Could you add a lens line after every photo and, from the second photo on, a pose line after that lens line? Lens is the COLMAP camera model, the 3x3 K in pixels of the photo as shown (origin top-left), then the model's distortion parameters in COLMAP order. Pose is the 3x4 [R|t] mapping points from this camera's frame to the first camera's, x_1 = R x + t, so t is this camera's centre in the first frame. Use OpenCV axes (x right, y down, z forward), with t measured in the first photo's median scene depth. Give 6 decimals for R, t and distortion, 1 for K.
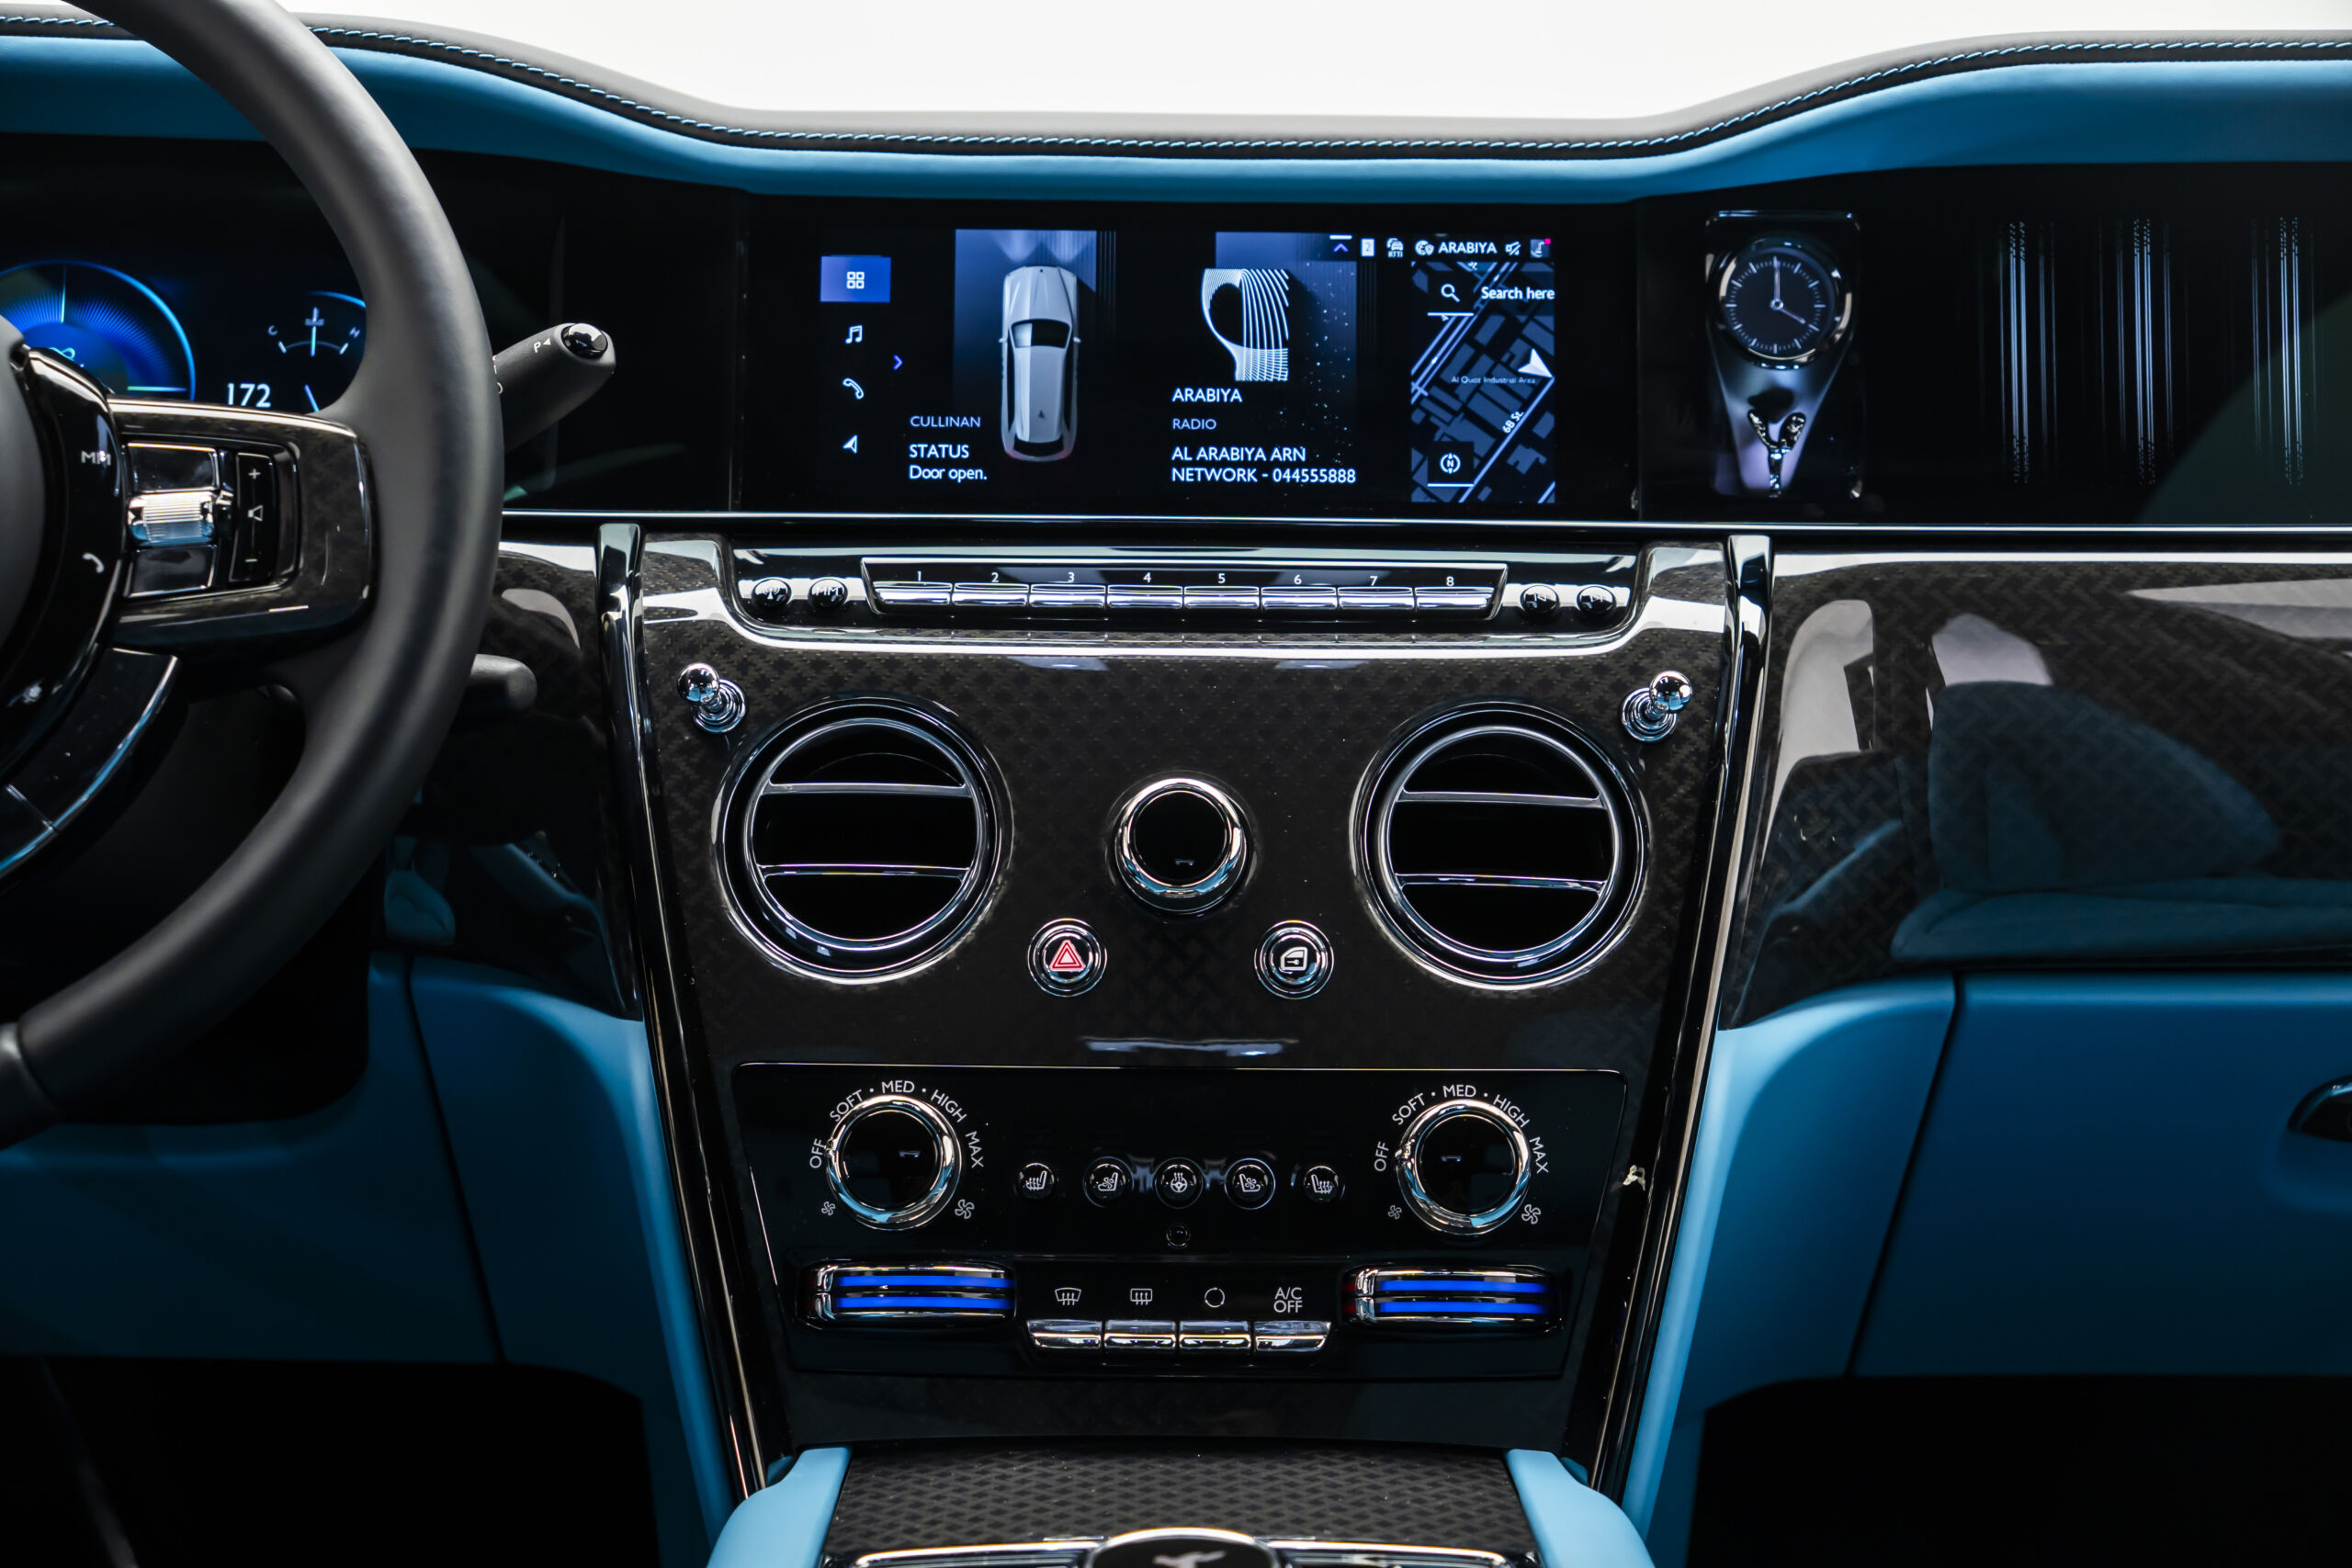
lens RADIAL K [[3188.6, 0, 1183.3], [0, 3188.6, 768.4], [0, 0, 1]] dist [0.152490, 0.000000]
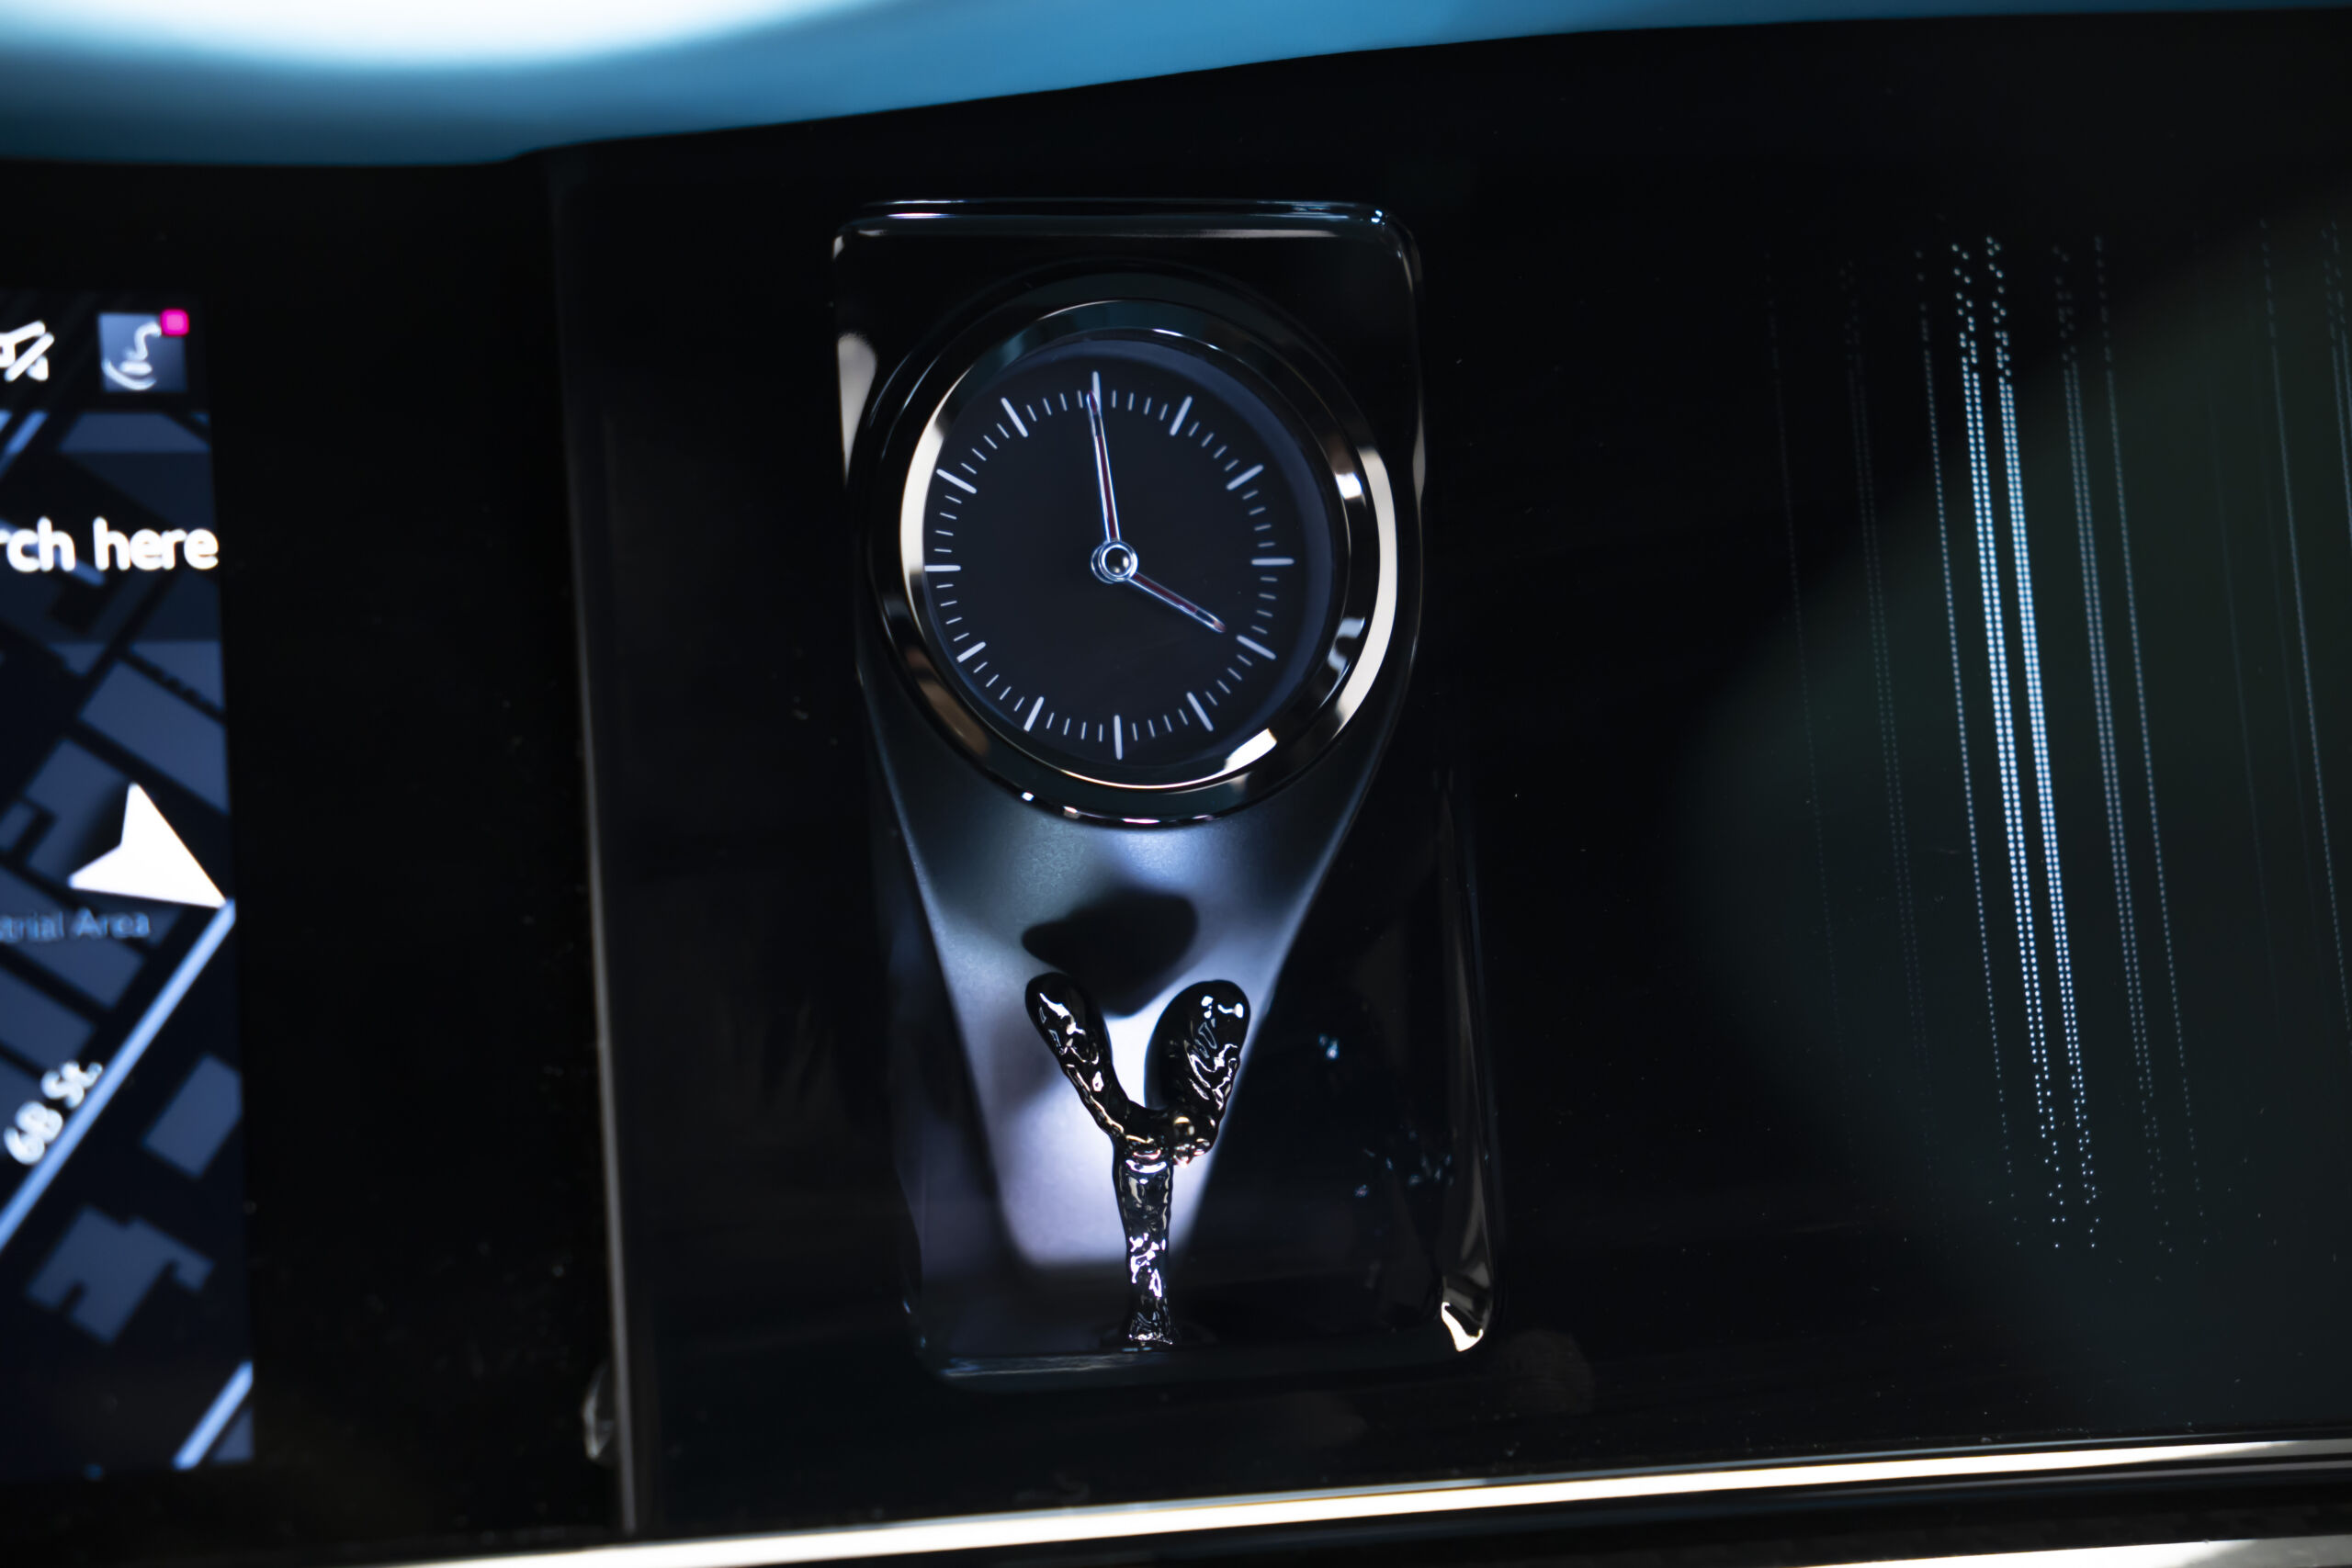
lens RADIAL K [[5048.0, 0, 1162.1], [0, 5048.0, 773.3], [0, 0, 1]] dist [0.490840, 0.000000]
pose [[0.963255, -0.042773, 0.265162, 0.081662], [0.044791, 0.998995, -0.001565, -0.127521], [-0.264829, 0.013384, 0.964203, 0.615827]]
